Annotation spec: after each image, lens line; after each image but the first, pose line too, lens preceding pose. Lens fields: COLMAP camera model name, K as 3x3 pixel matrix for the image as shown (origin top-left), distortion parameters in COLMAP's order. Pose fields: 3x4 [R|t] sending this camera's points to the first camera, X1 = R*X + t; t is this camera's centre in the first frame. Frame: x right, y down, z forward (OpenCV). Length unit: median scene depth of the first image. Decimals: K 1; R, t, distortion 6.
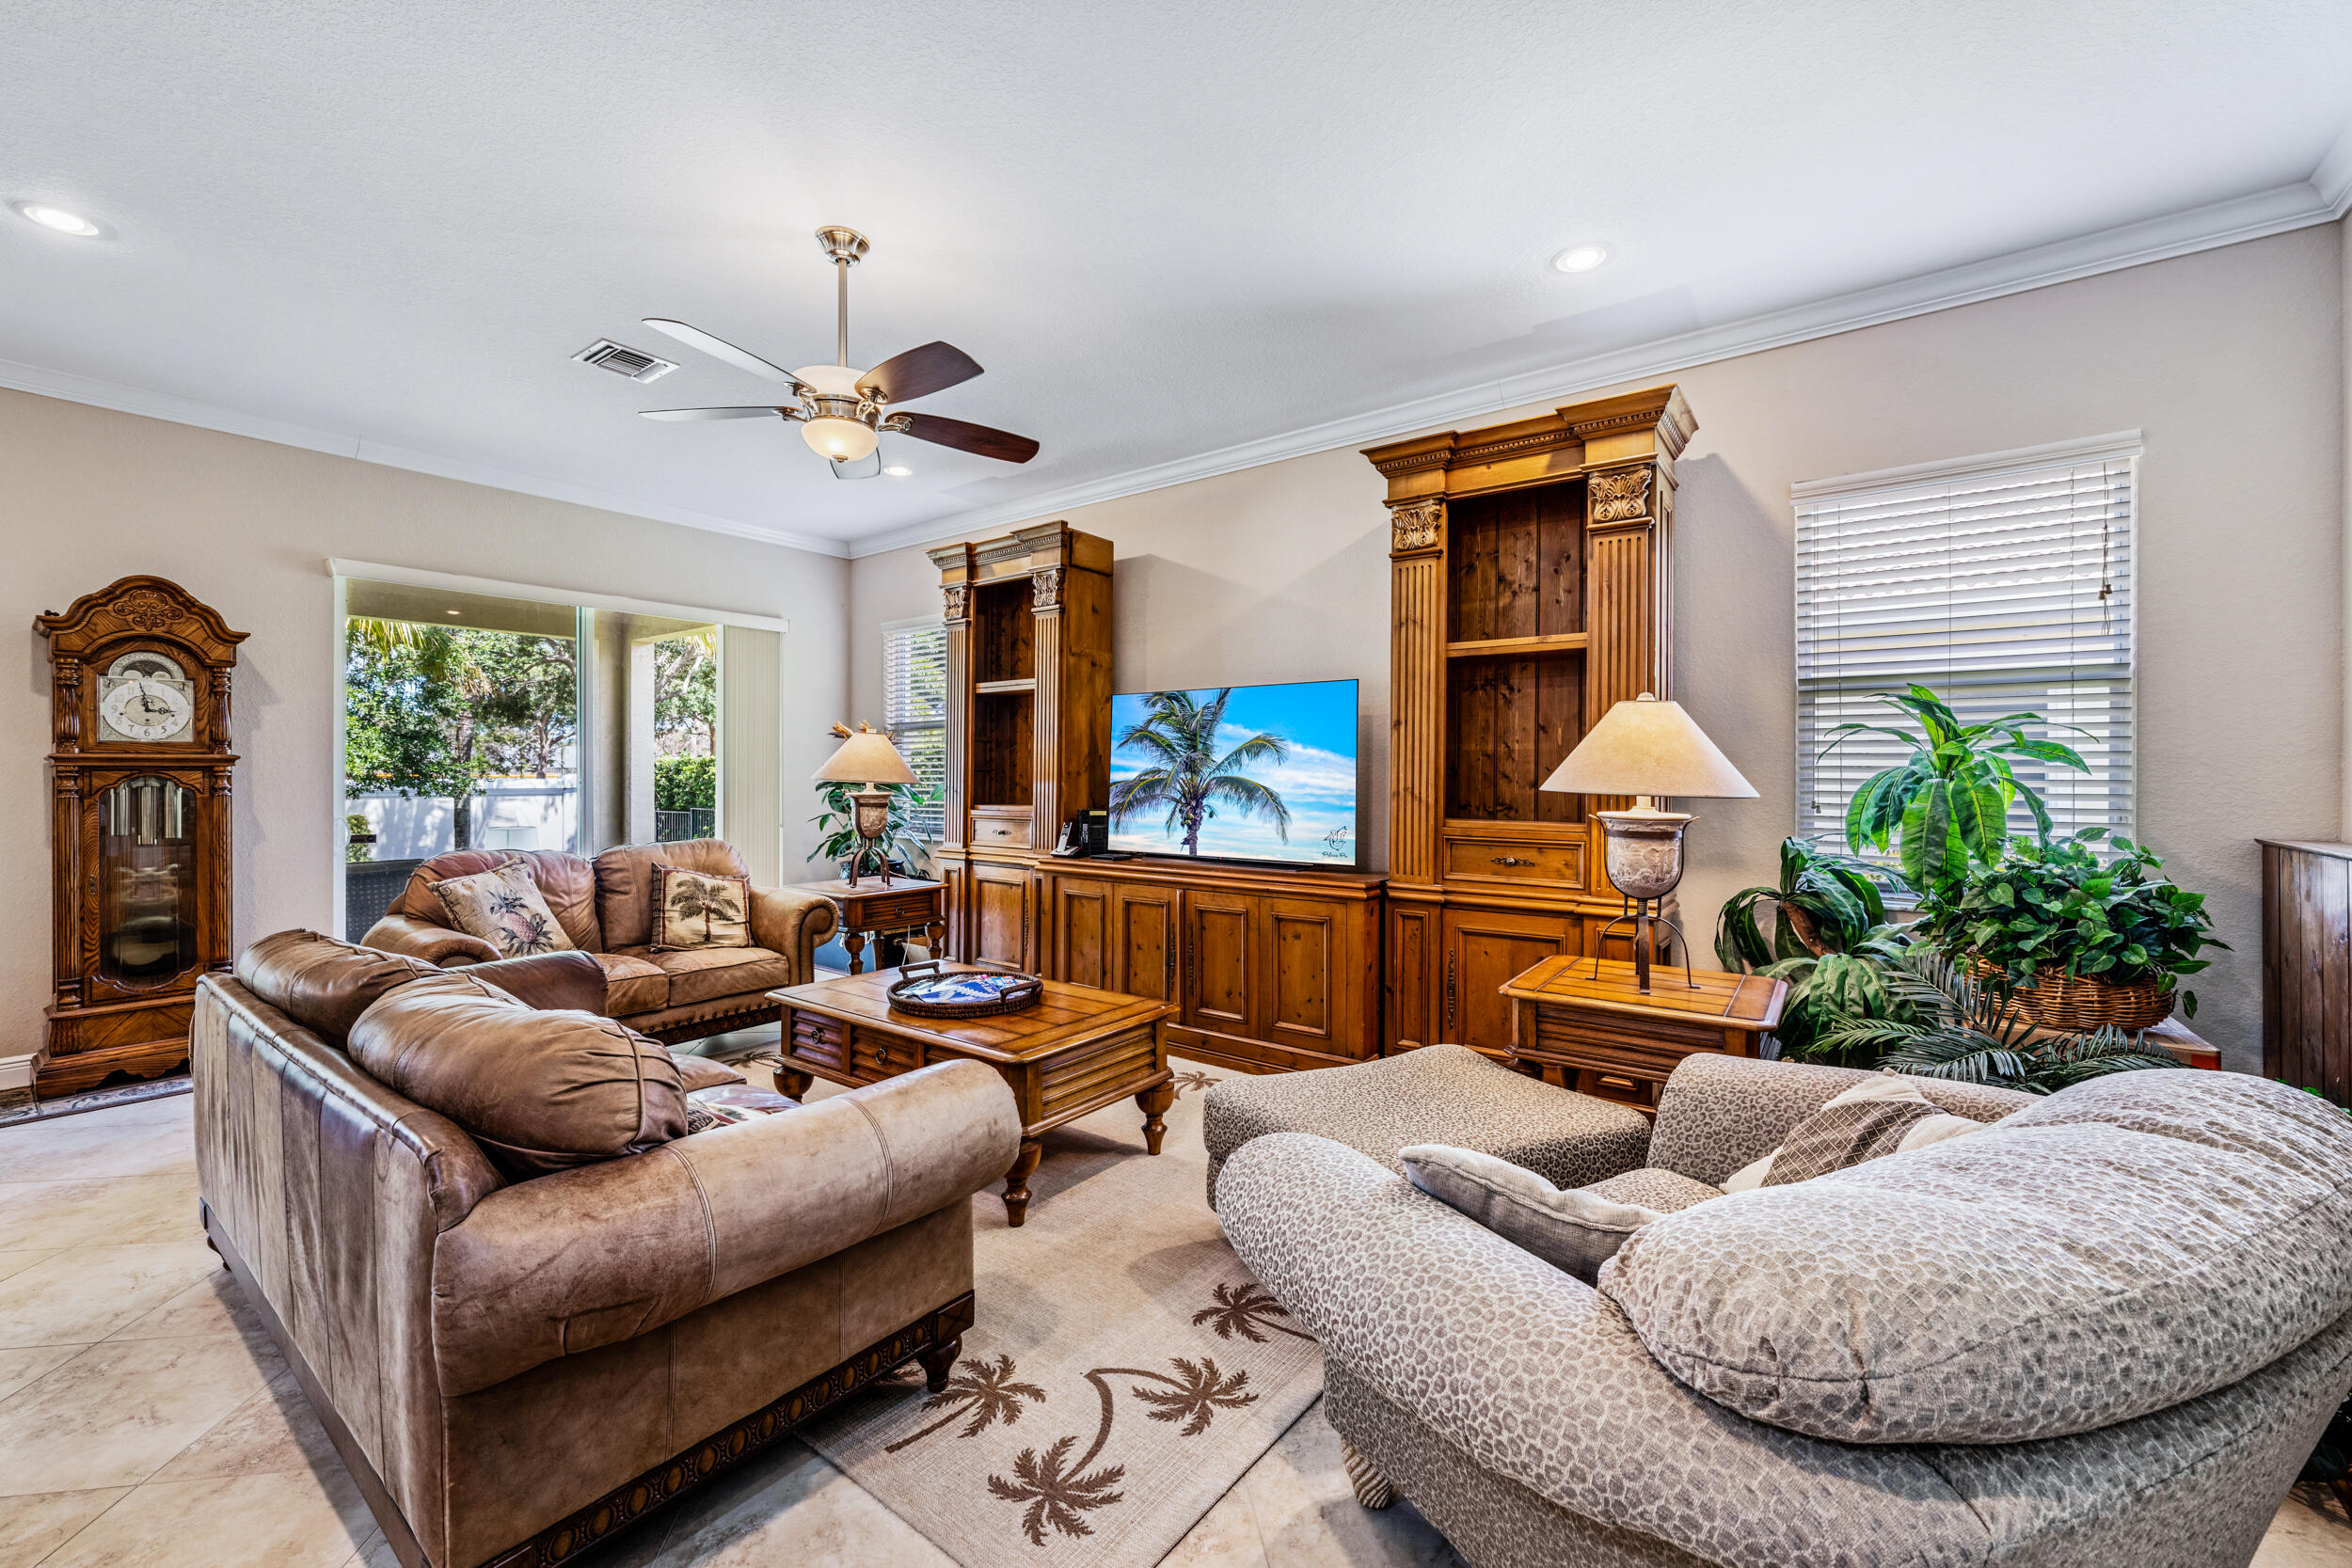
lens RADIAL K [[940.2, 0, 1176.6], [0, 940.2, 770.5], [0, 0, 1]] dist [-0.001977, -0.000491]
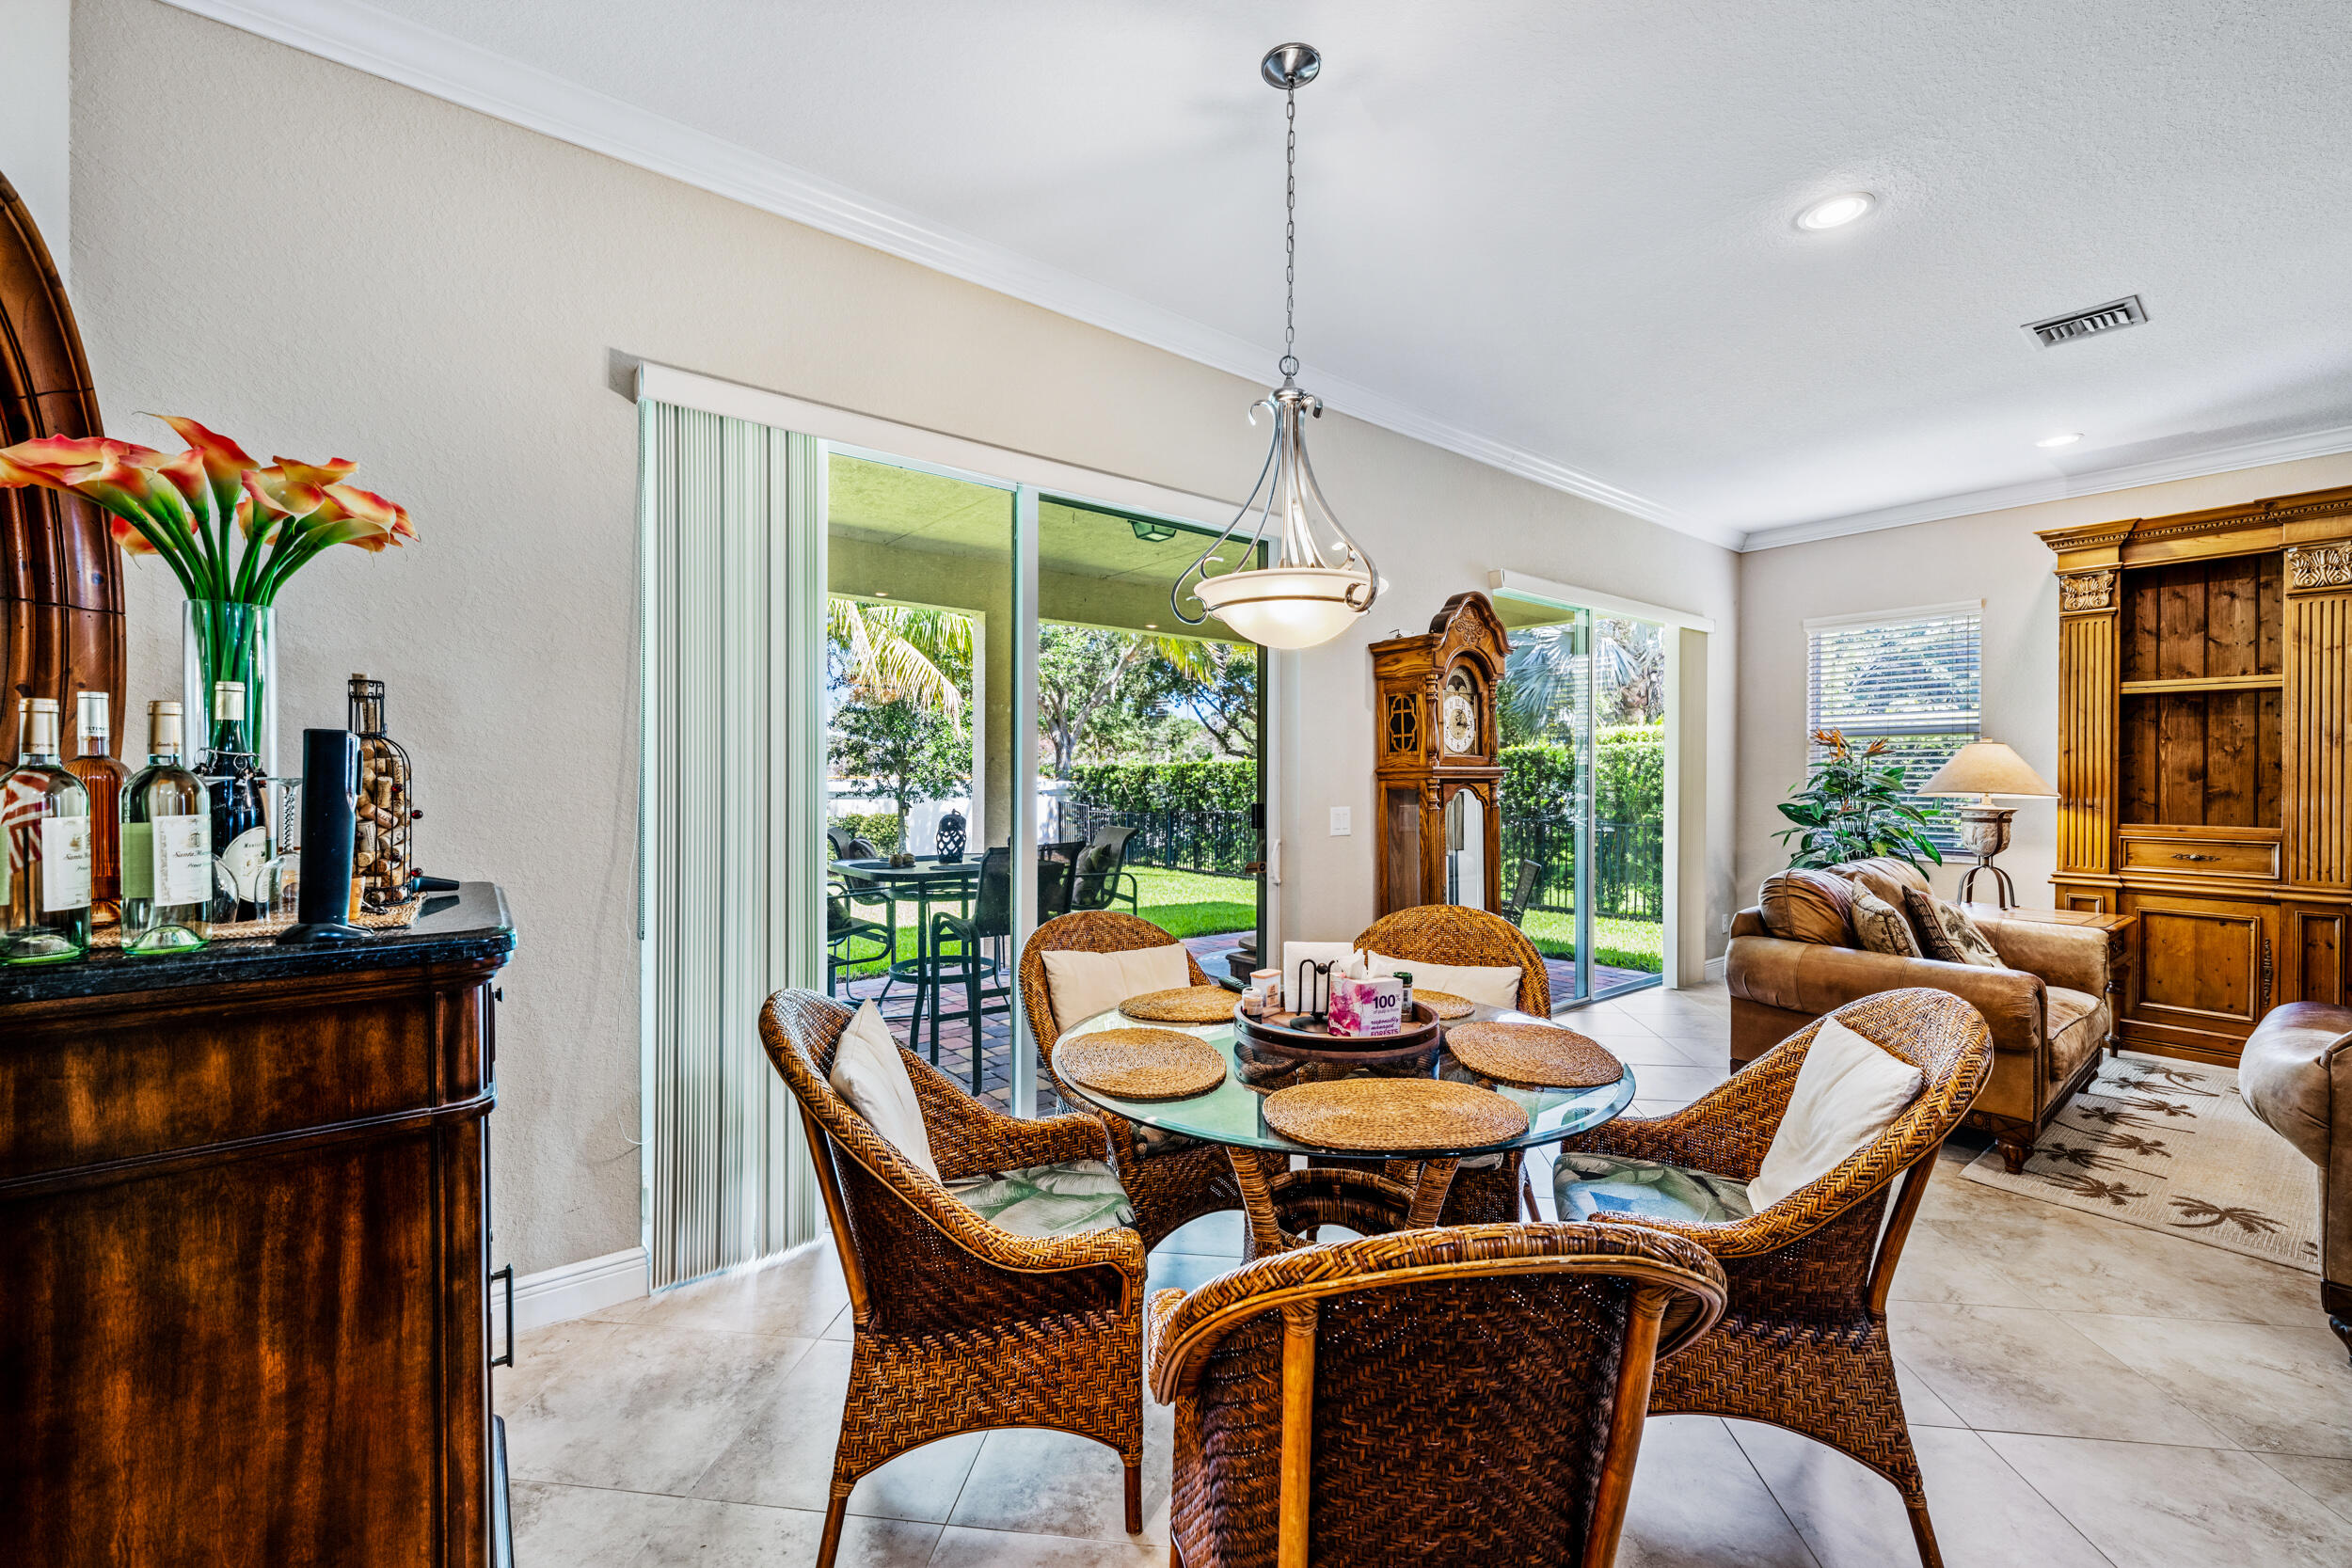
lens RADIAL K [[940.2, 0, 1176.6], [0, 940.2, 770.5], [0, 0, 1]] dist [-0.001977, -0.000491]
pose [[0.965305, 0.002577, -0.261113, -1.341590], [-0.002263, 0.999996, 0.001502, -0.017797], [0.261116, -0.000859, 0.965307, -0.076126]]
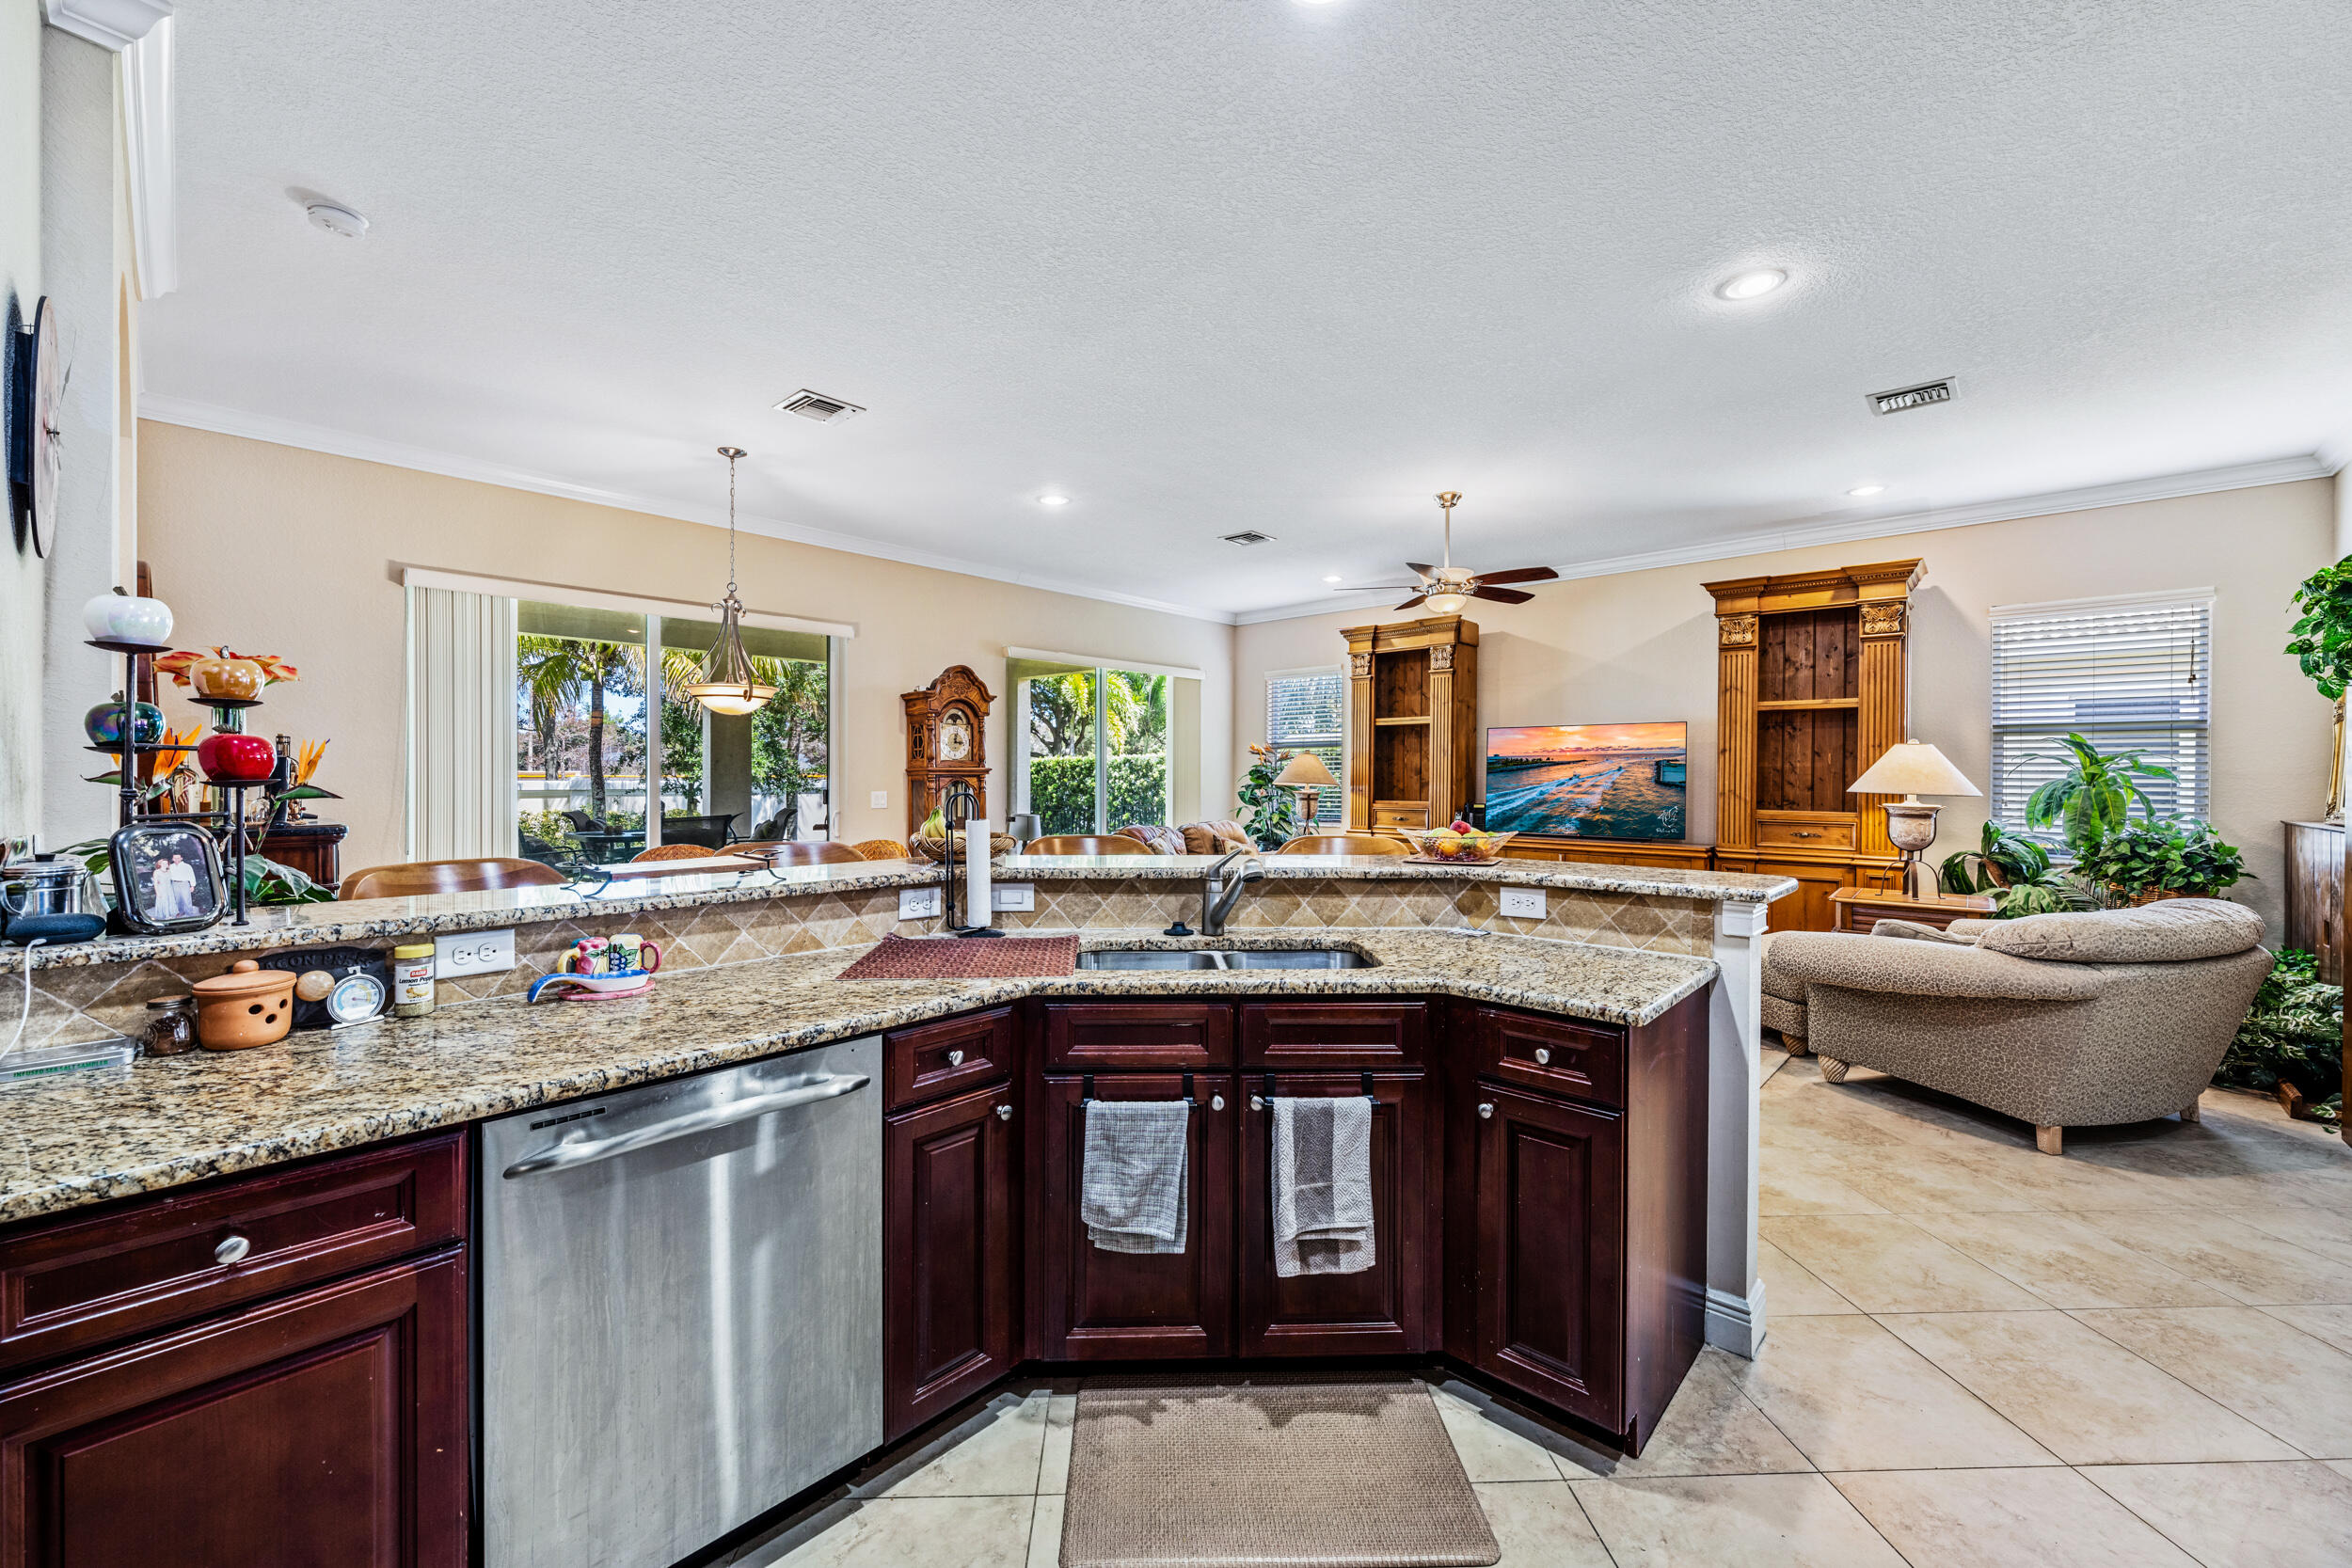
lens RADIAL K [[914.2, 0, 1178.8], [0, 914.2, 777.6], [0, 0, 1]] dist [-0.001488, 0.000273]
pose [[0.995513, 0.002560, -0.094586, -0.630021], [-0.002086, 0.999985, 0.005109, -0.010830], [0.094598, -0.004889, 0.995504, -0.757284]]
